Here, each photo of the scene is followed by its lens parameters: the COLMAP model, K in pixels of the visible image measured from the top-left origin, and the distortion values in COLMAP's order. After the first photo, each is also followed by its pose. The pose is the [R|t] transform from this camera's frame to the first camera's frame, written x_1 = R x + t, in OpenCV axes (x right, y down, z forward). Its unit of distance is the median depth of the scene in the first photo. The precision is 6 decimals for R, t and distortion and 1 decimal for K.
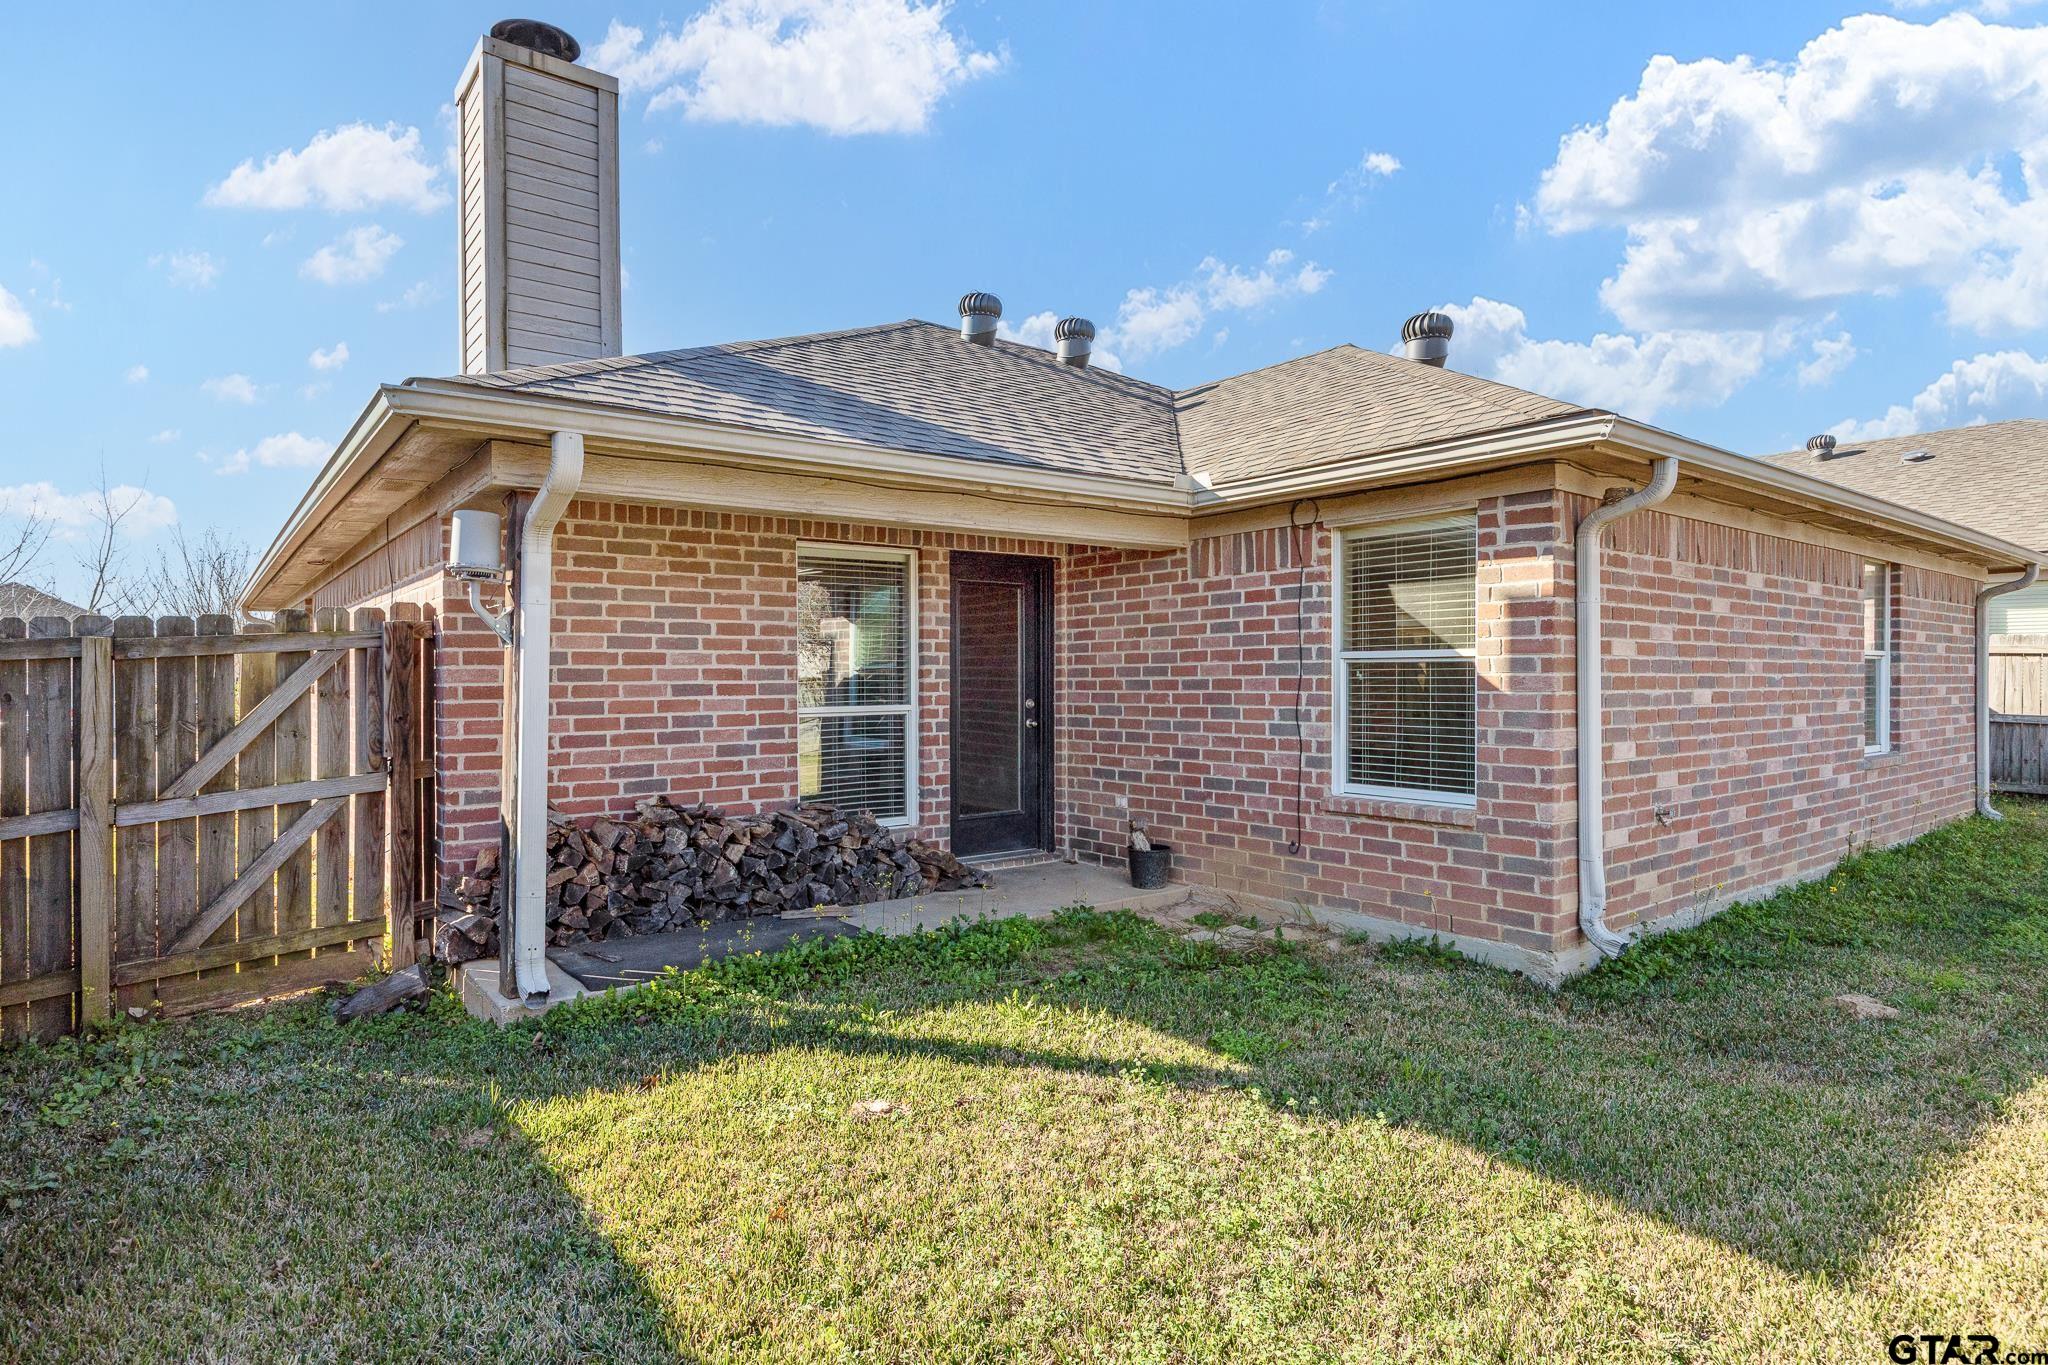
lens RADIAL K [[1062.4, 0, 1016.4], [0, 1062.4, 685.9], [0, 0, 1]] dist [-0.016026, -0.000364]
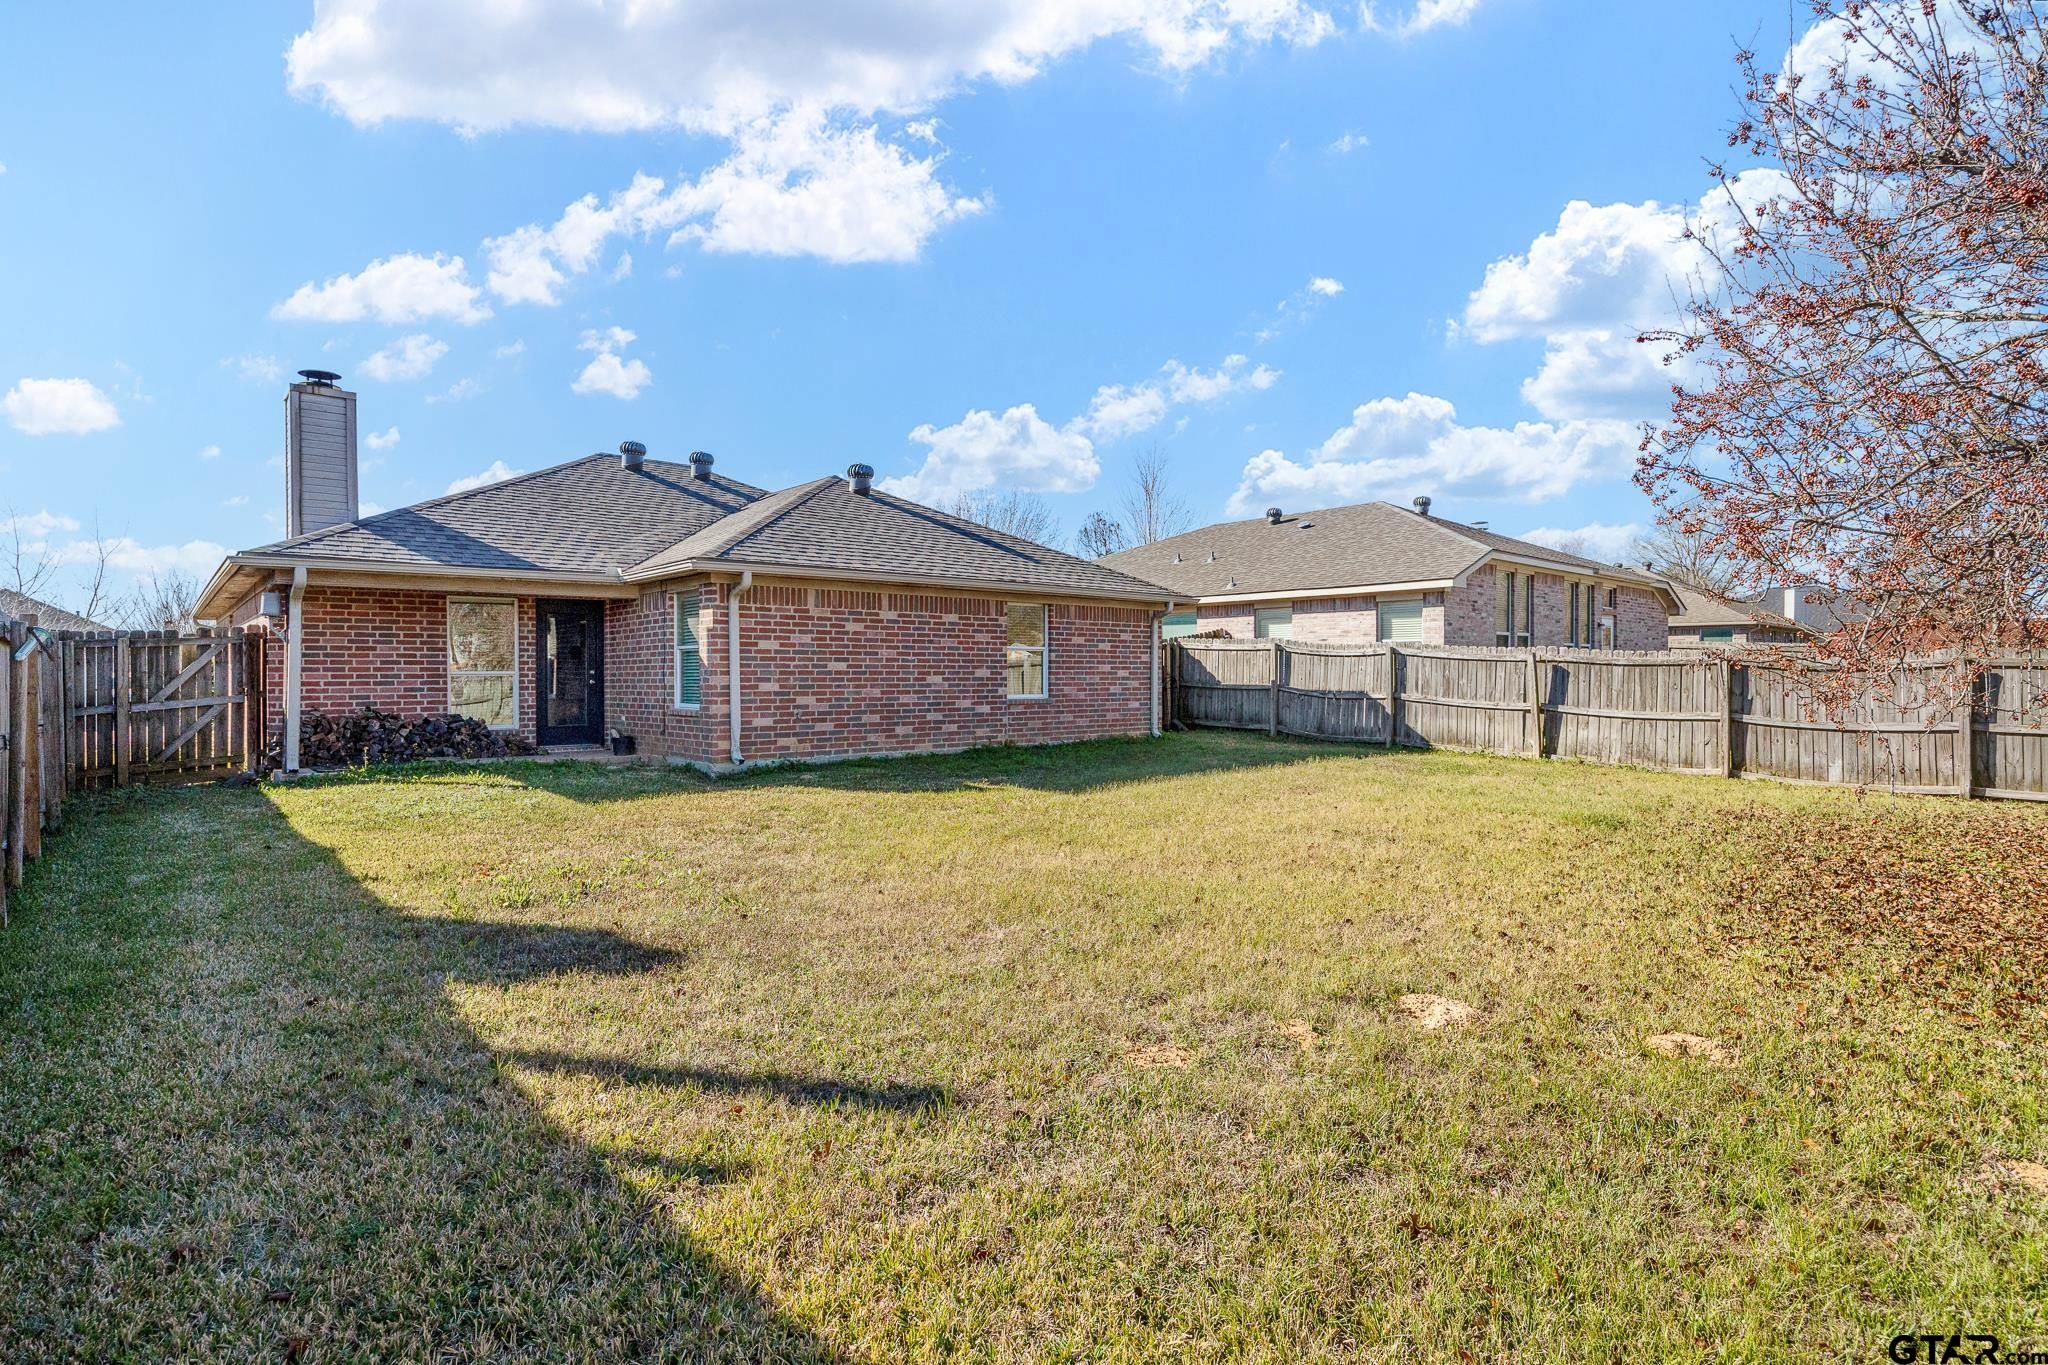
lens RADIAL K [[978.4, 0, 1024.0], [0, 978.4, 682.5], [0, 0, 1]] dist [-0.021258, 0.000068]
pose [[0.997657, 0.000419, 0.068413, 1.040242], [-0.000491, 0.999999, 0.001039, 0.050848], [-0.068413, -0.001070, 0.997657, -1.337389]]
